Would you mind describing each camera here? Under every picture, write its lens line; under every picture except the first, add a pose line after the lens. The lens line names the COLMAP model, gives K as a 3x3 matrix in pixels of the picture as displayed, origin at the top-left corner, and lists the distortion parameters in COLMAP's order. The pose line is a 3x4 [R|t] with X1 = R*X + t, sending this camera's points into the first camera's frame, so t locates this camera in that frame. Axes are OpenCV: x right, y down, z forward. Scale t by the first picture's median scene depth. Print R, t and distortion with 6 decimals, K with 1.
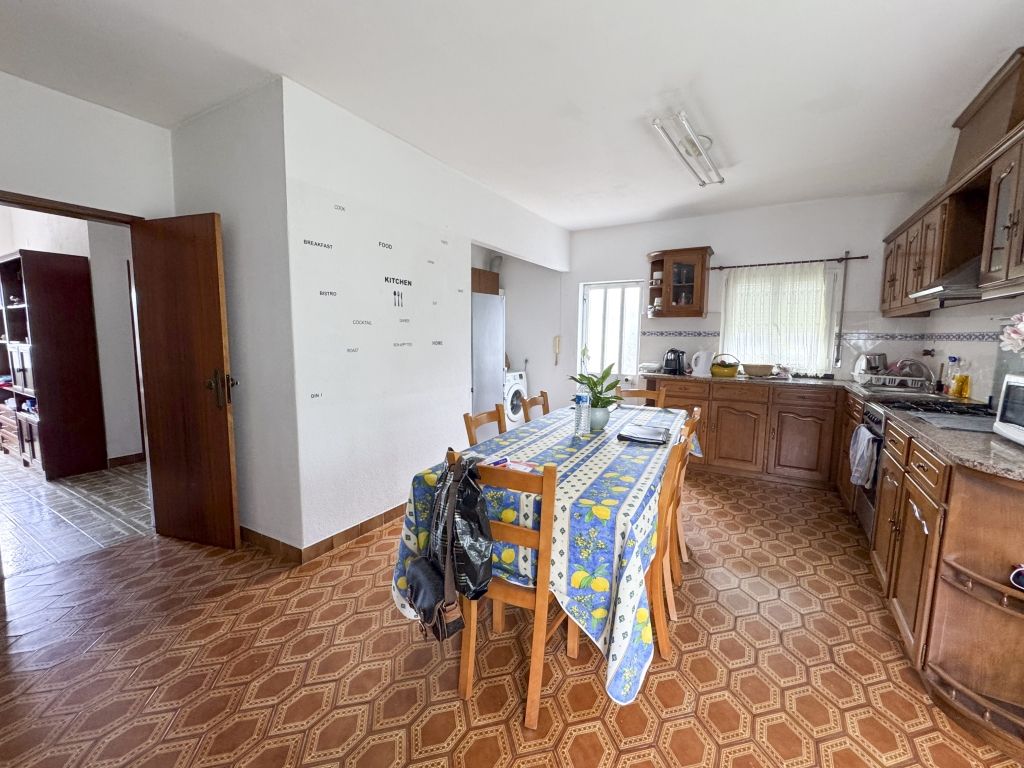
lens RADIAL K [[409.0, 0, 511.5], [0, 409.0, 374.0], [0, 0, 1]] dist [-0.001714, -0.000174]
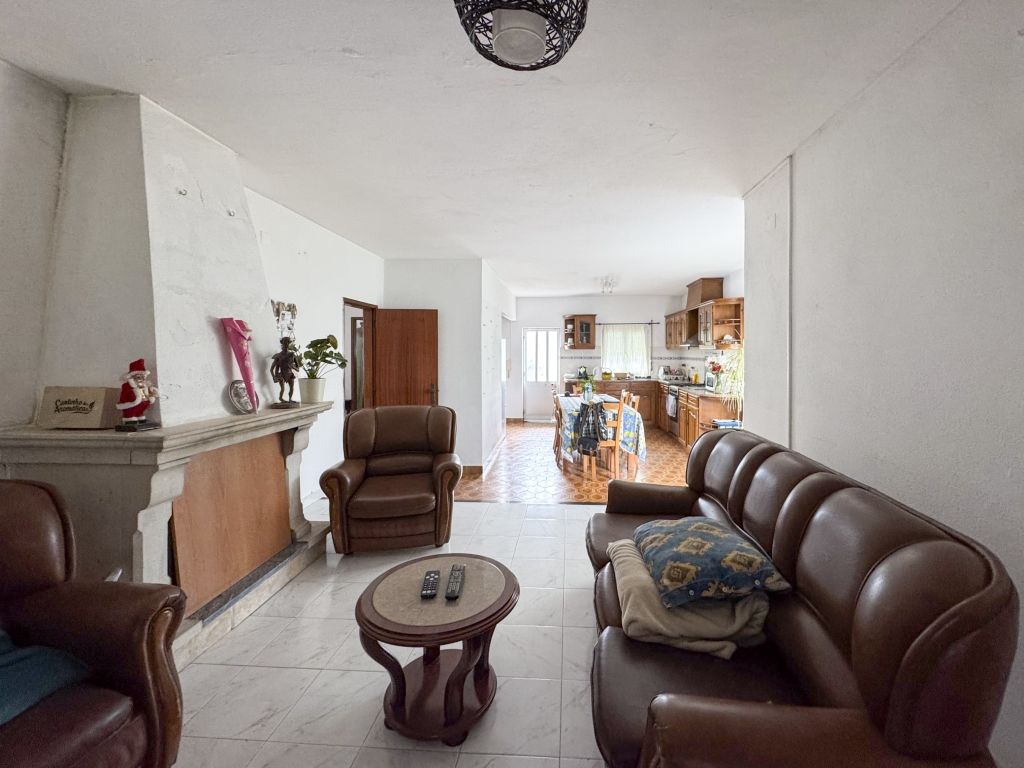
lens RADIAL K [[412.2, 0, 512.7], [0, 412.2, 351.8], [0, 0, 1]] dist [-0.000384, -0.000079]
pose [[0.905749, -0.014554, 0.423564, -0.840598], [0.053695, 0.995297, -0.080624, 0.010292], [-0.420399, 0.095768, 0.902271, -0.707431]]
